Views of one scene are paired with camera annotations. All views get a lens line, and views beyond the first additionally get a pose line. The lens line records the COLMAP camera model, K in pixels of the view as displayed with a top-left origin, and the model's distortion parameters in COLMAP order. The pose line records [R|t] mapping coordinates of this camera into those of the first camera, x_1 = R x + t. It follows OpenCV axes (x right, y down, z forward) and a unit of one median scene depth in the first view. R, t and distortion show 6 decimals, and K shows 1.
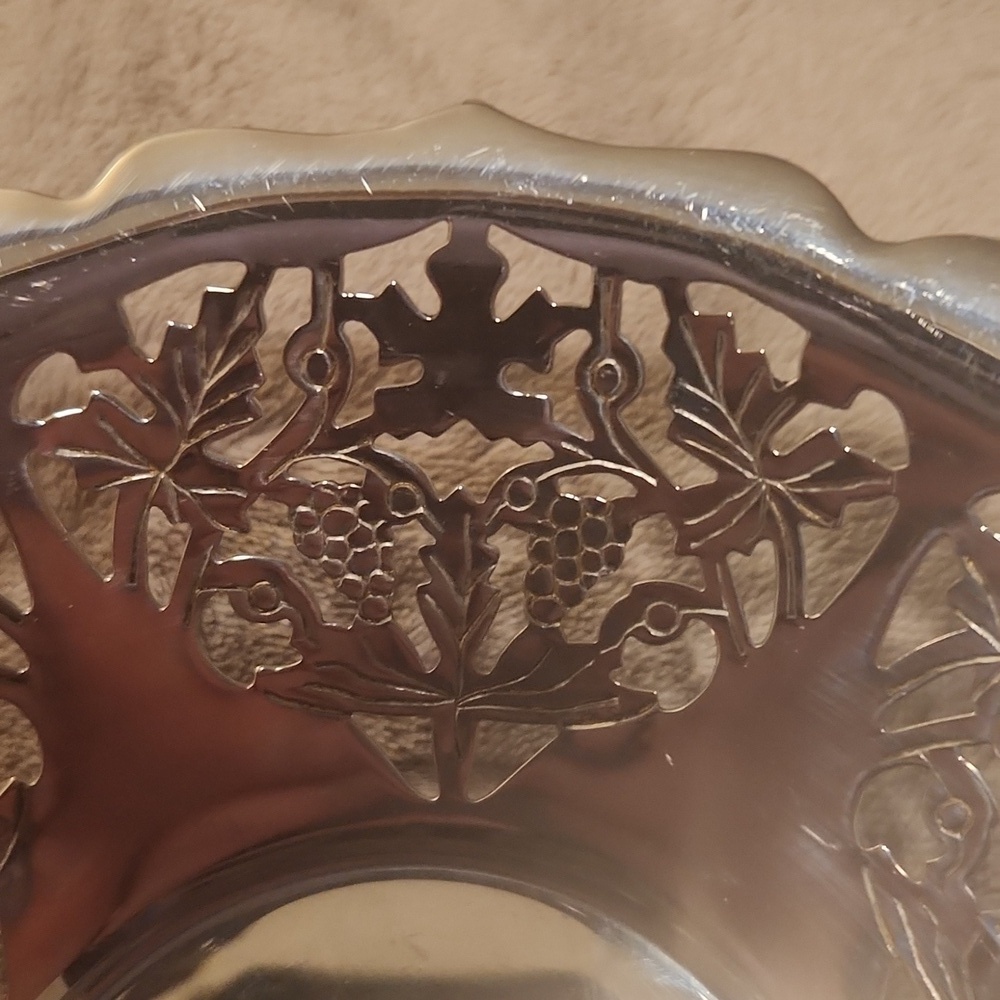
lens RADIAL K [[910.6, 0, 502.3], [0, 910.6, 498.2], [0, 0, 1]] dist [0.008396, 0.038140]
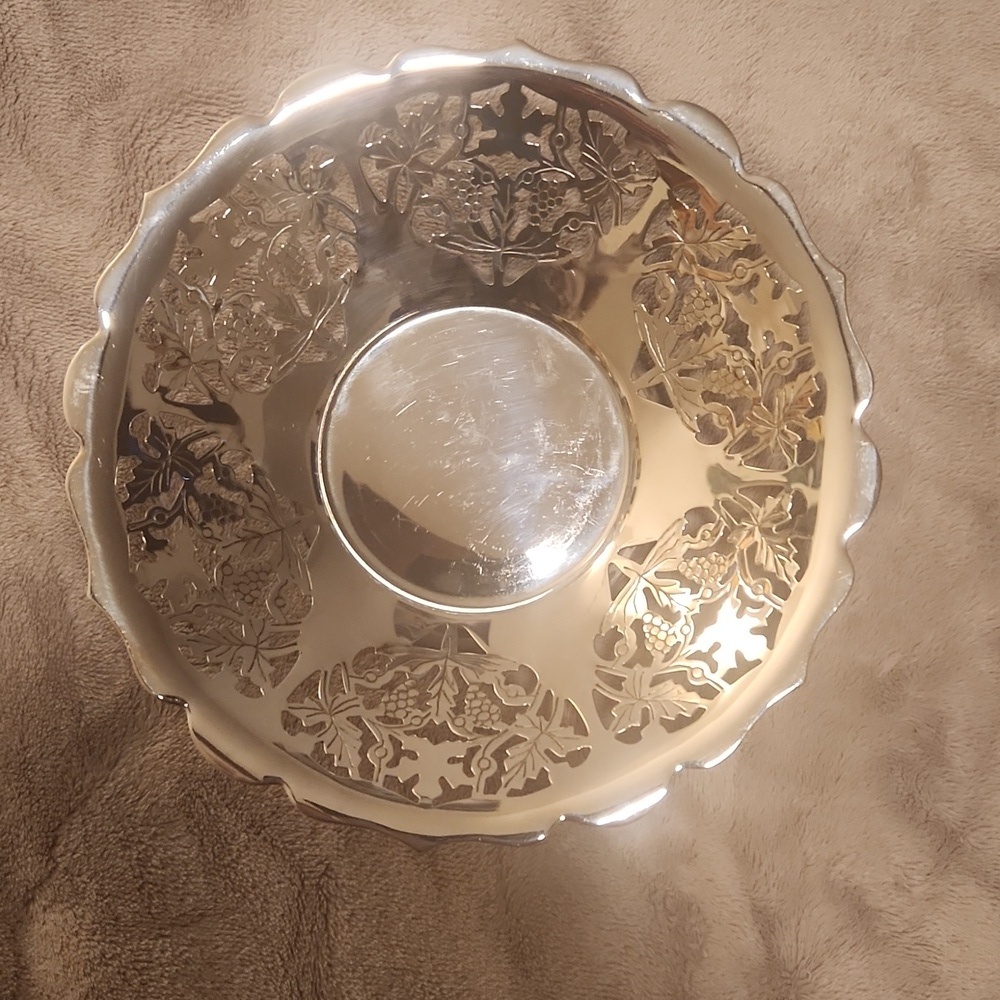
lens RADIAL K [[910.6, 0, 507.9], [0, 910.6, 498.4], [0, 0, 1]] dist [0.008396, 0.038140]
pose [[0.998957, 0.041439, 0.019182, -0.057495], [-0.045629, 0.889629, 0.454398, -0.417642], [0.001765, -0.454799, 0.890592, -2.064090]]
